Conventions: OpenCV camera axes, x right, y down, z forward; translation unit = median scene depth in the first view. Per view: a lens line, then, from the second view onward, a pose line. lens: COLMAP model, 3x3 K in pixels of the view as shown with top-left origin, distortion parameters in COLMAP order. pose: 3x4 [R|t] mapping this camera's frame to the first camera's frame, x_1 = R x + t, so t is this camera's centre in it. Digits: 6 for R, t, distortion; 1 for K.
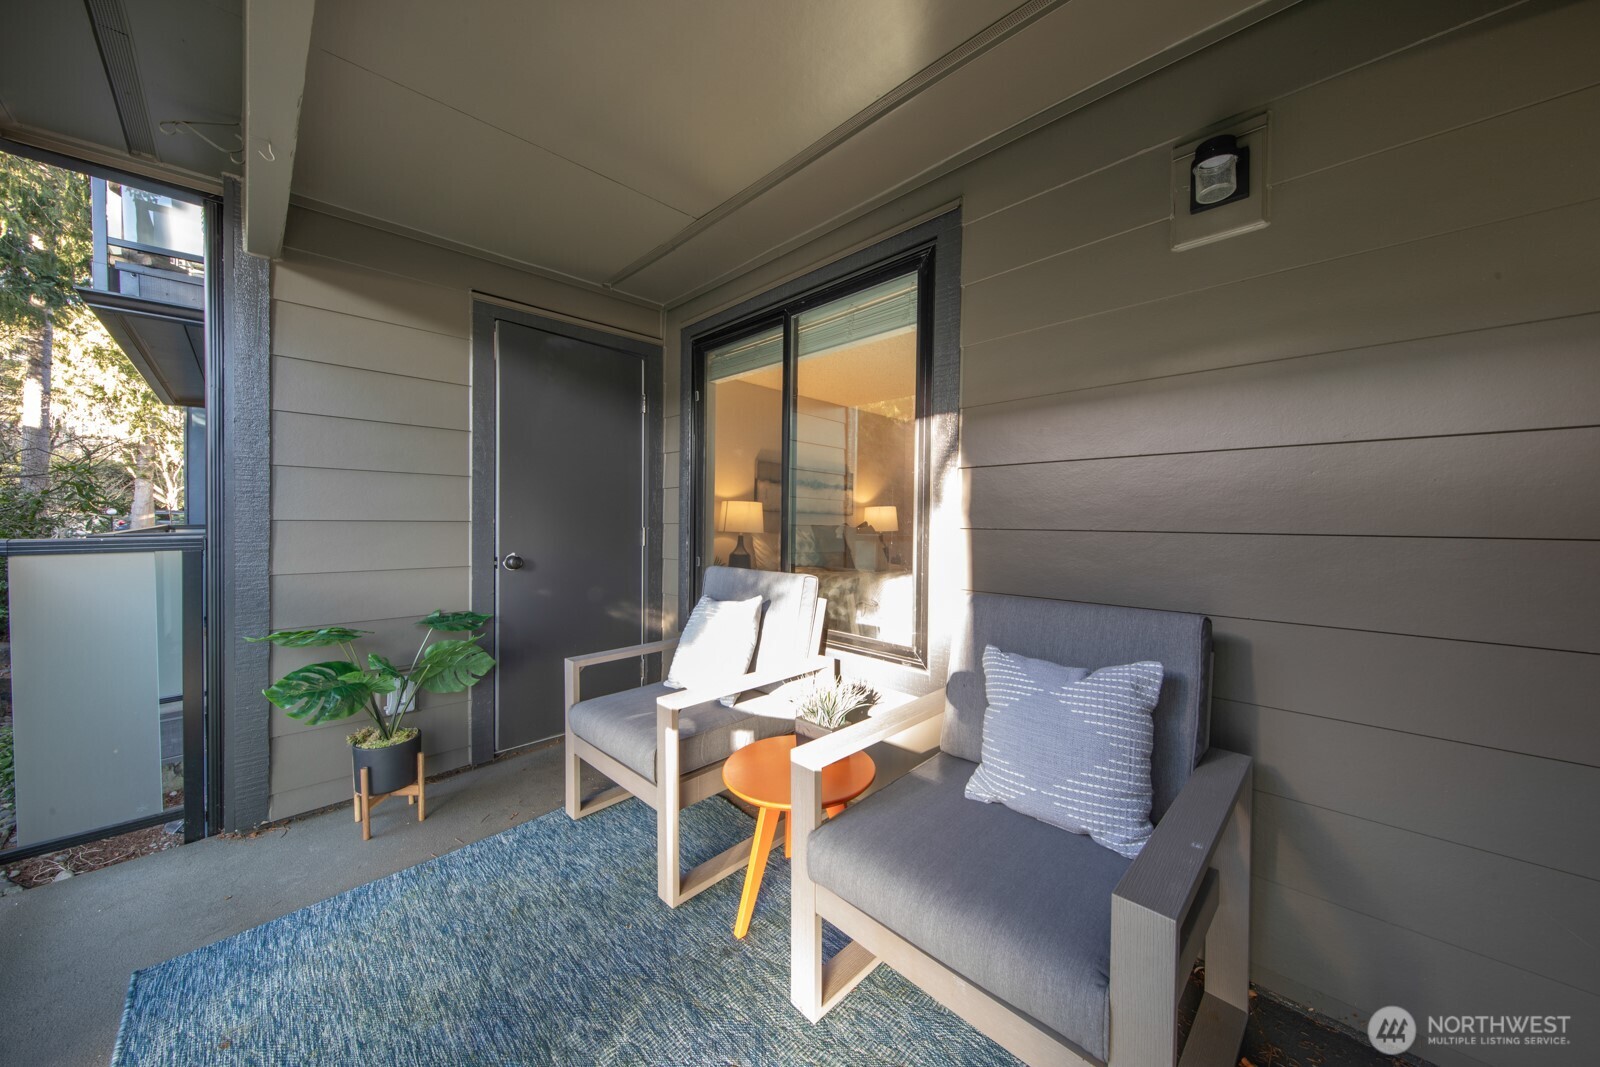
lens RADIAL K [[537.8, 0, 807.3], [0, 537.8, 526.7], [0, 0, 1]] dist [0.008997, -0.004146]
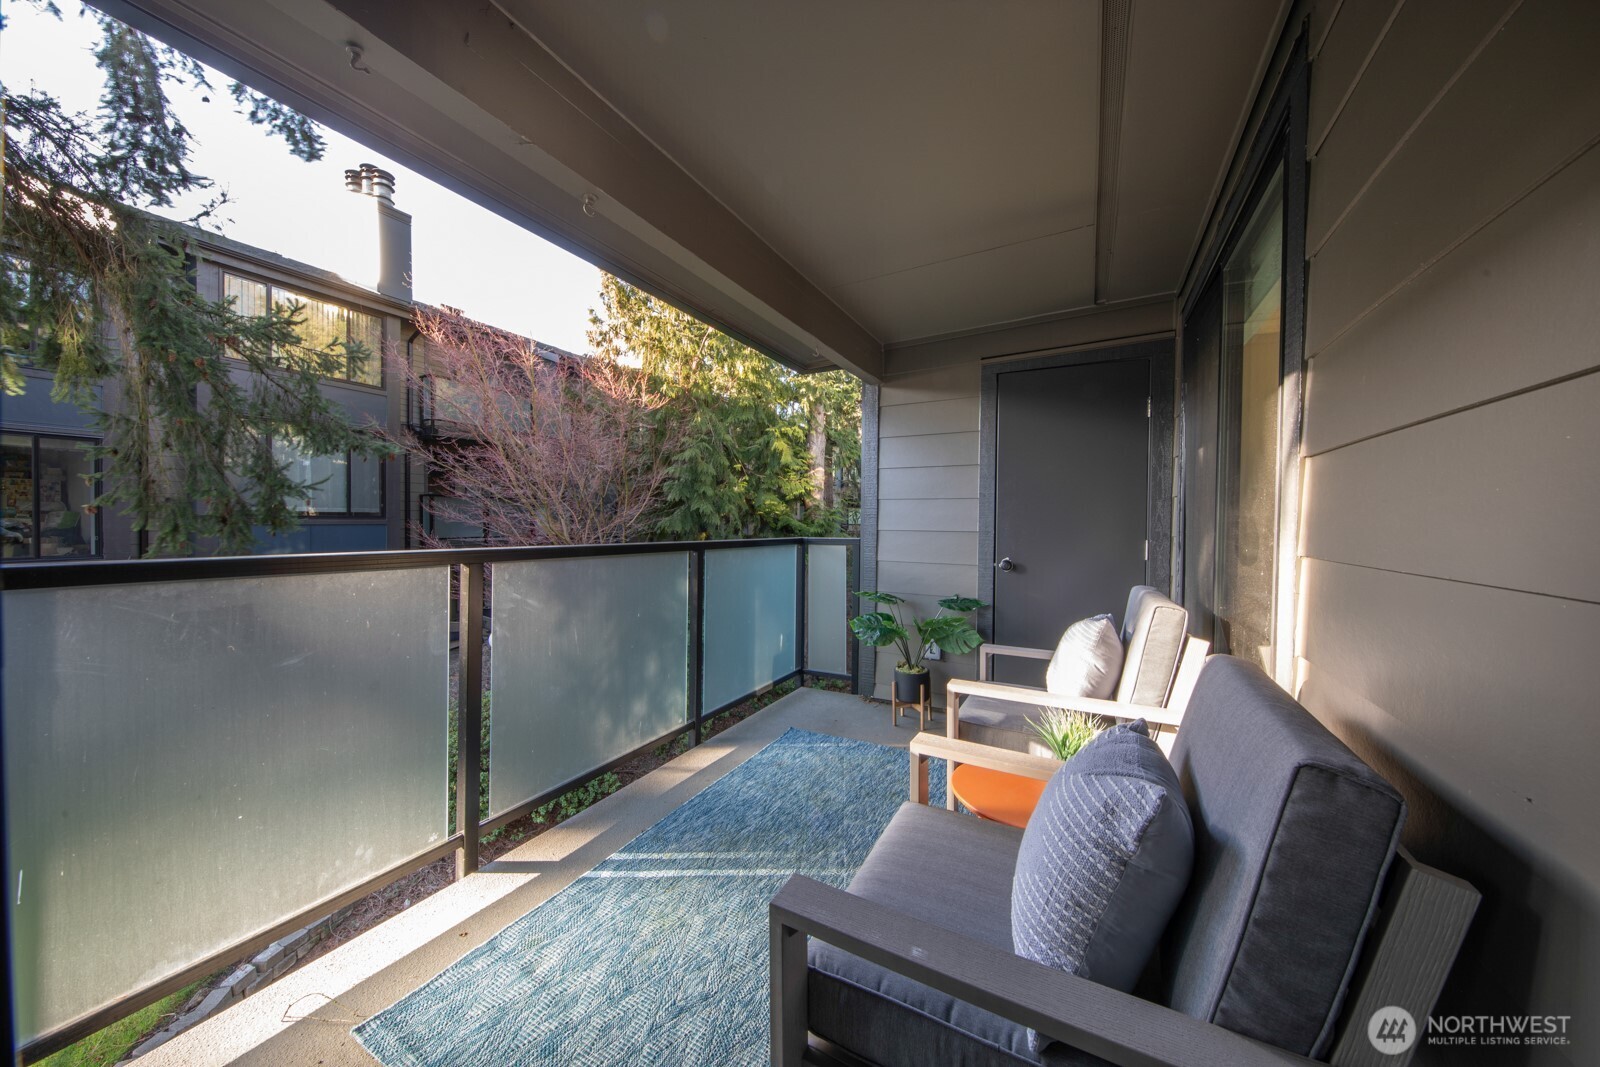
lens RADIAL K [[537.8, 0, 807.3], [0, 537.8, 526.7], [0, 0, 1]] dist [0.008997, -0.004146]
pose [[0.284996, 0.004845, -0.958517, 0.666796], [-0.014355, 0.999897, 0.000786, -0.022330], [0.958421, 0.013536, 0.285036, 0.273594]]
